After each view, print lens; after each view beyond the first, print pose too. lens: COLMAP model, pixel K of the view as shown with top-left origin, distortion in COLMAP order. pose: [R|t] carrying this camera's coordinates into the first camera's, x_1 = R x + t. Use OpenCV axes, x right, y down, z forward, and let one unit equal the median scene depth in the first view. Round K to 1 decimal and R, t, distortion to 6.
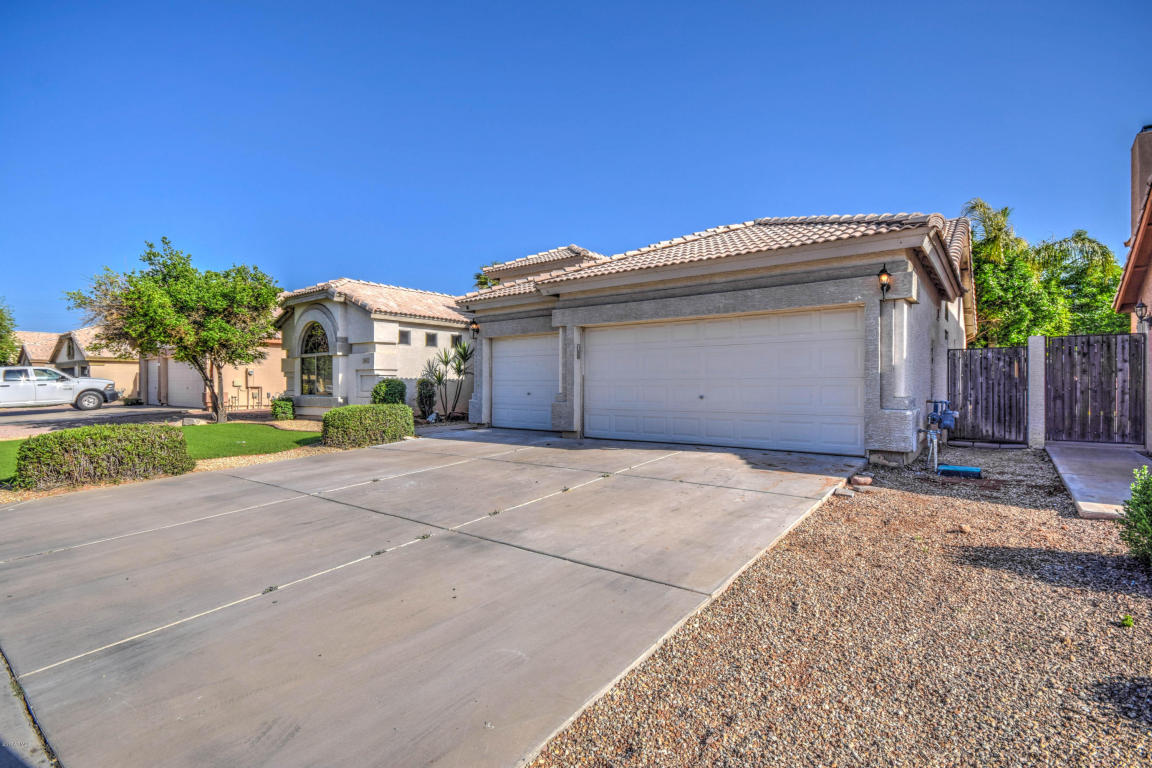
lens RADIAL K [[551.4, 0, 576.0], [0, 551.4, 384.0], [0, 0, 1]] dist [0.003086, 0.000851]
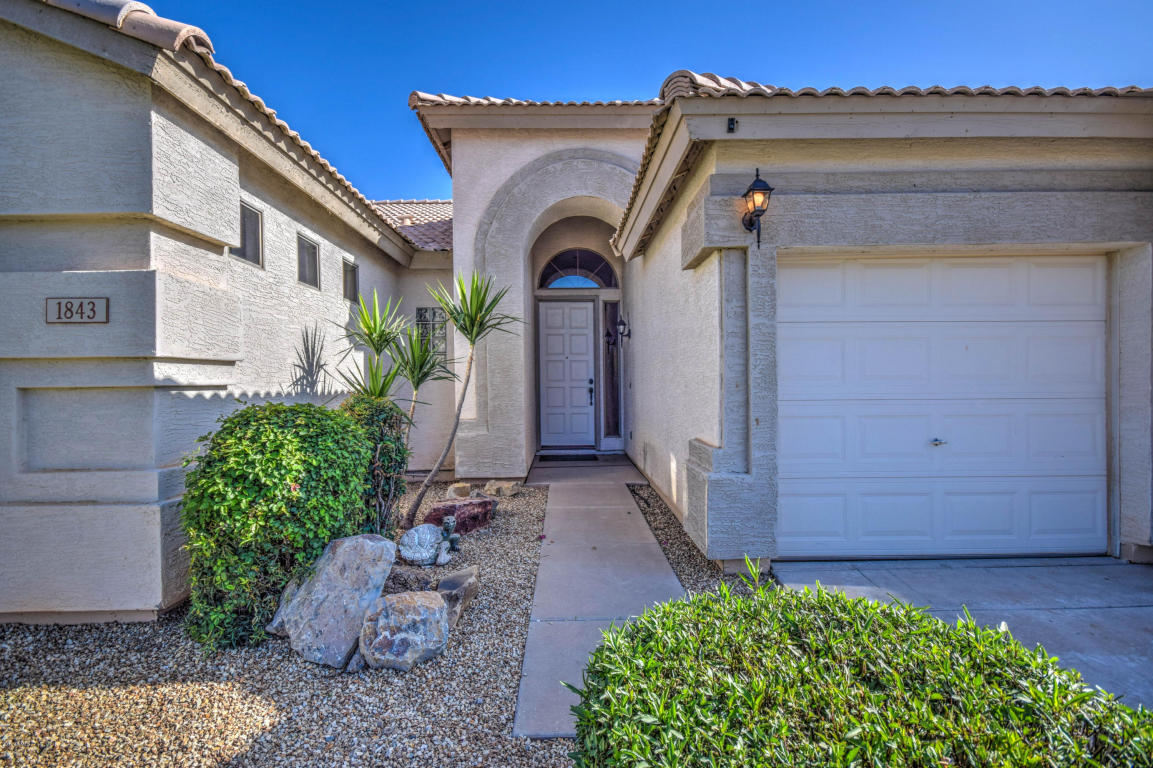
lens RADIAL K [[551.8, 0, 576.5], [0, 551.8, 384.0], [0, 0, 1]] dist [0.003086, 0.000851]
pose [[0.772573, -0.012125, 0.634811, -0.519401], [0.012930, 0.999911, 0.003363, -0.022162], [-0.634795, 0.005610, 0.772661, 1.044461]]
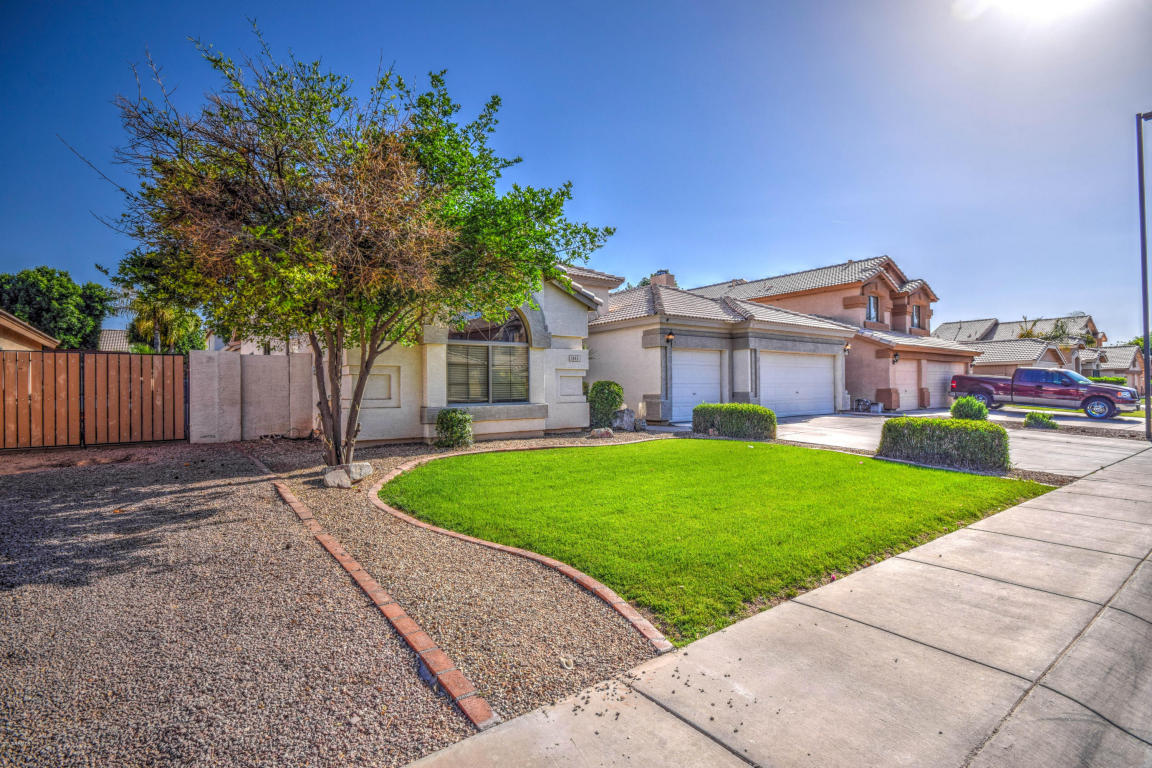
lens RADIAL K [[551.4, 0, 576.0], [0, 551.4, 384.0], [0, 0, 1]] dist [0.003086, 0.000851]
pose [[0.242063, 0.006447, 0.970239, -1.678433], [0.009142, 0.999918, -0.008925, 0.004794], [-0.970217, 0.011031, 0.241985, 1.122396]]
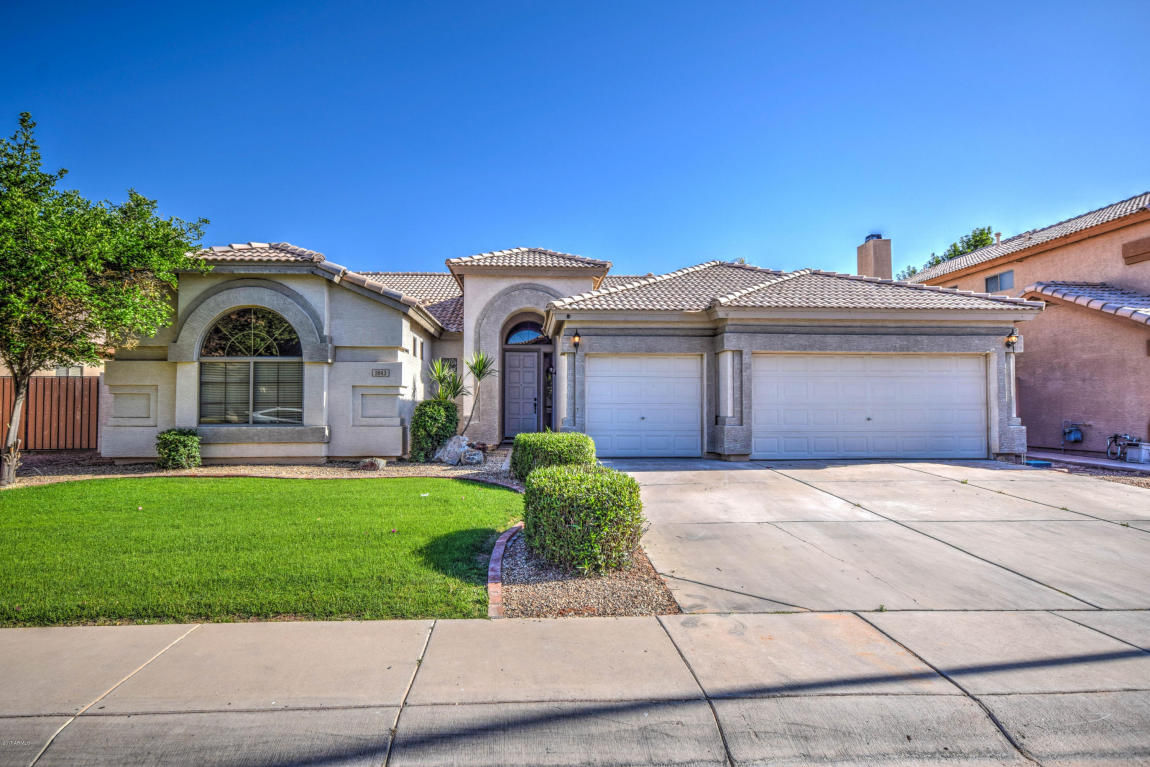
lens RADIAL K [[664.8, 0, 575.0], [0, 664.8, 383.5], [0, 0, 1]] dist [0.005983, 0.001082]
pose [[0.742631, 0.026575, 0.669173, -1.067856], [-0.001328, 0.999269, -0.038212, 0.003074], [-0.669699, 0.027489, 0.742123, 0.301375]]
